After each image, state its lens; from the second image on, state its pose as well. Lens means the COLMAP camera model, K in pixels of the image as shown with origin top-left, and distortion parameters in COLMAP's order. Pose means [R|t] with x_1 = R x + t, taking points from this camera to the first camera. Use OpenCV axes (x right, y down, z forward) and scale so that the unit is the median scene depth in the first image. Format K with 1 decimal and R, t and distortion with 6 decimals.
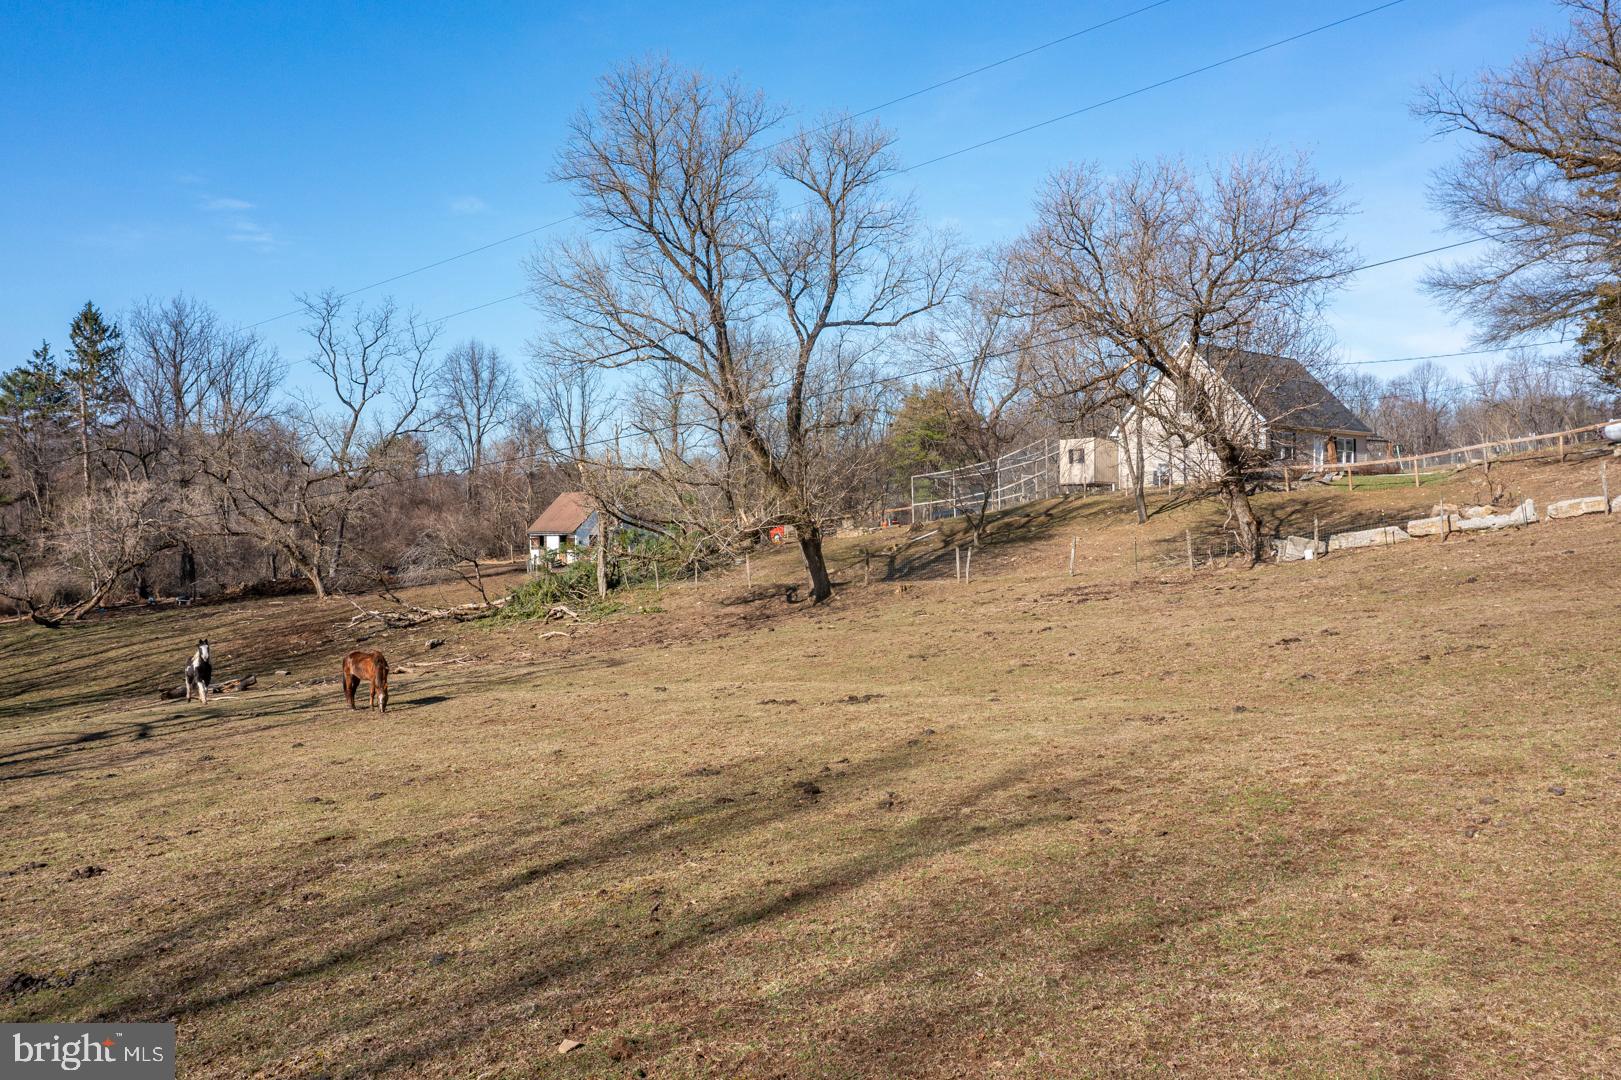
lens RADIAL K [[1296.2, 0, 810.5], [0, 1296.2, 540.0], [0, 0, 1]] dist [-0.008023, -0.002900]
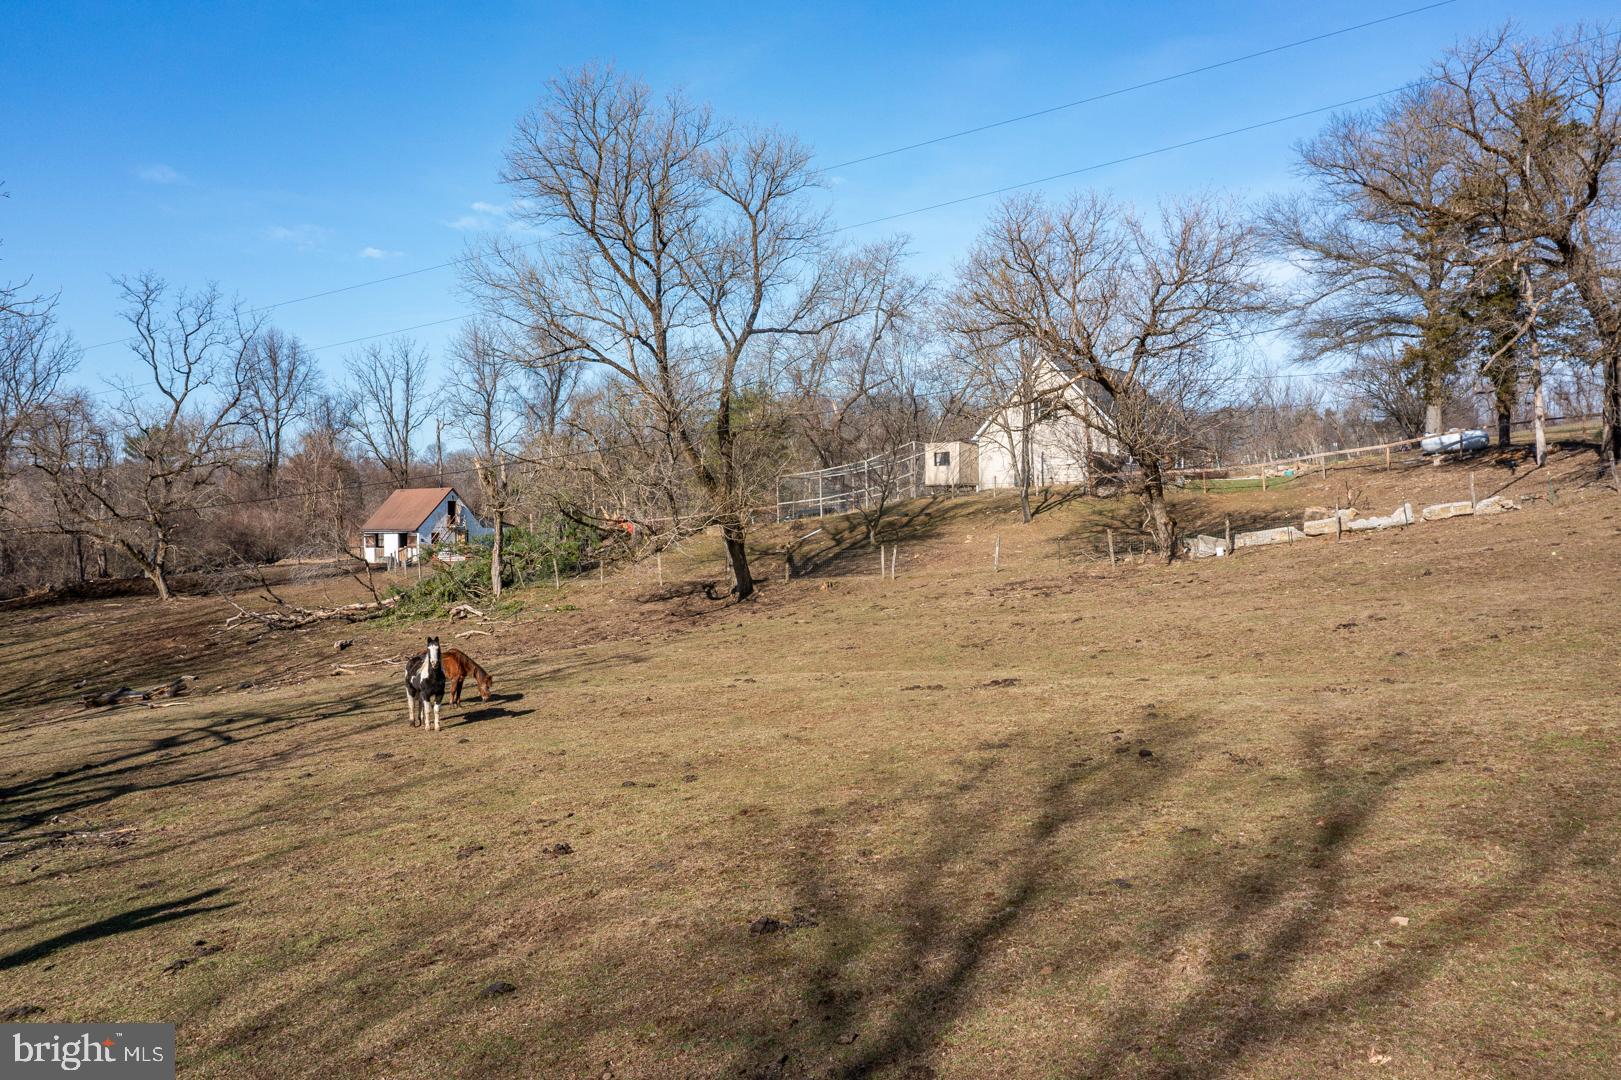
lens RADIAL K [[1296.2, 0, 810.5], [0, 1296.2, 540.0], [0, 0, 1]] dist [-0.008023, -0.002900]
pose [[0.981270, -0.001321, 0.192631, -0.131819], [0.000771, 0.999995, 0.002927, -0.001777], [-0.192634, -0.002724, 0.981267, -0.026667]]
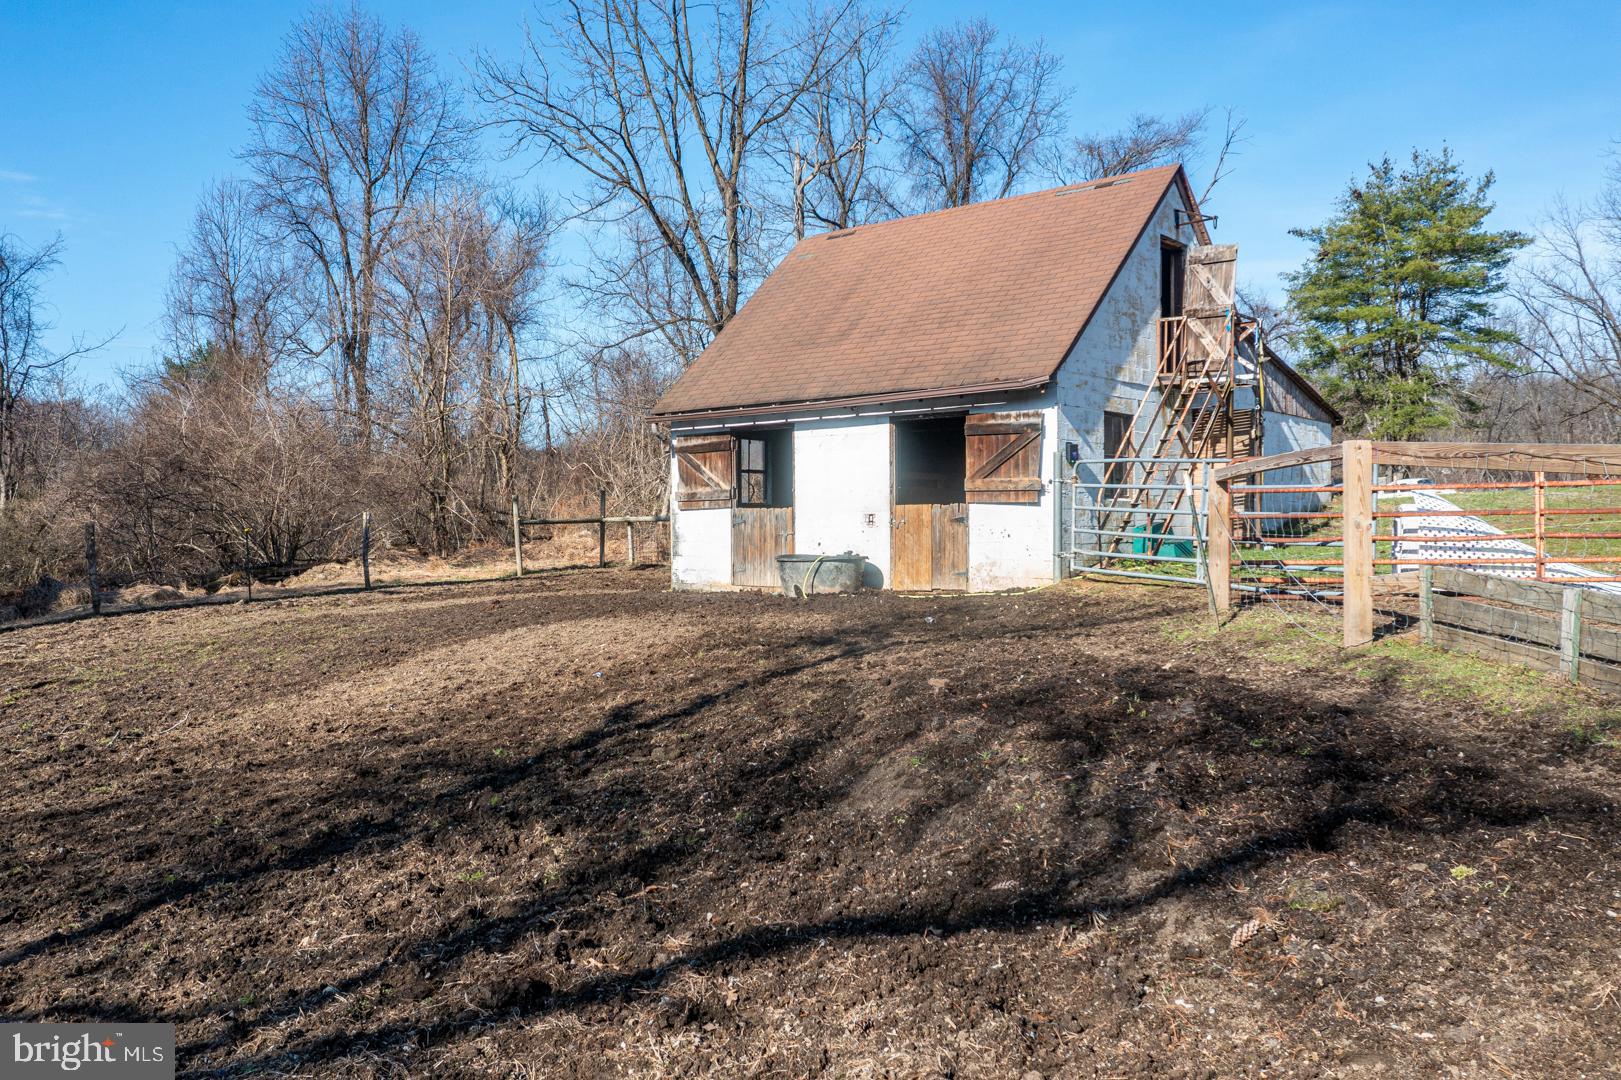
lens RADIAL K [[1296.2, 0, 810.5], [0, 1296.2, 540.0], [0, 0, 1]] dist [-0.008023, -0.002900]
pose [[0.996137, 0.000618, 0.087811, -0.373244], [-0.000628, 1.000000, 0.000082, 0.020413], [-0.087811, -0.000136, 0.996137, 1.418289]]
